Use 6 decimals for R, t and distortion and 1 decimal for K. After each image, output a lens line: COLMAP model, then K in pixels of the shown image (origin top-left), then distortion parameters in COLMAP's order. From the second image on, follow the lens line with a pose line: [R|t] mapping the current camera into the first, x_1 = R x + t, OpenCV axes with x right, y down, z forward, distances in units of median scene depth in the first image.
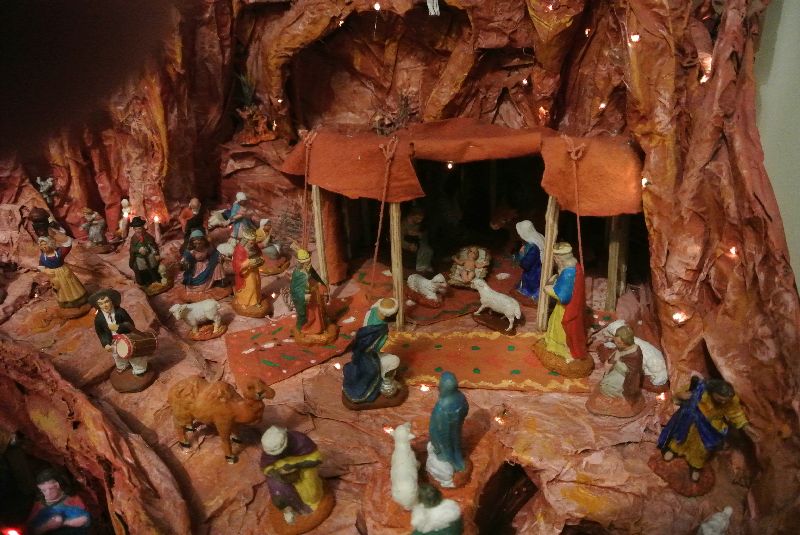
lens RADIAL K [[612.7, 0, 394.0], [0, 612.7, 275.2], [0, 0, 1]] dist [-0.093413, 0.038461]
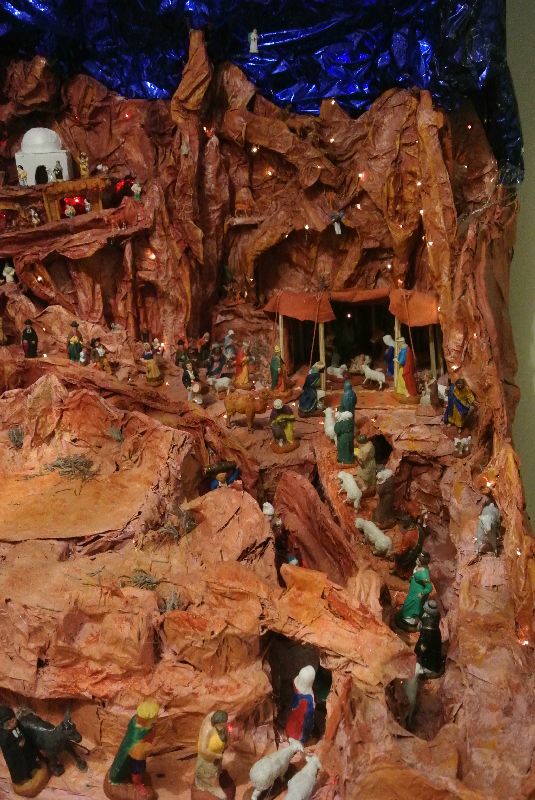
lens RADIAL K [[688.7, 0, 267.9], [0, 688.7, 415.3], [0, 0, 1]] dist [-0.073920, 0.004671]
pose [[0.999075, -0.012548, -0.041124, -0.080797], [0.007867, 0.993668, -0.112077, 0.417528], [0.042270, 0.111650, 0.992848, -1.190303]]
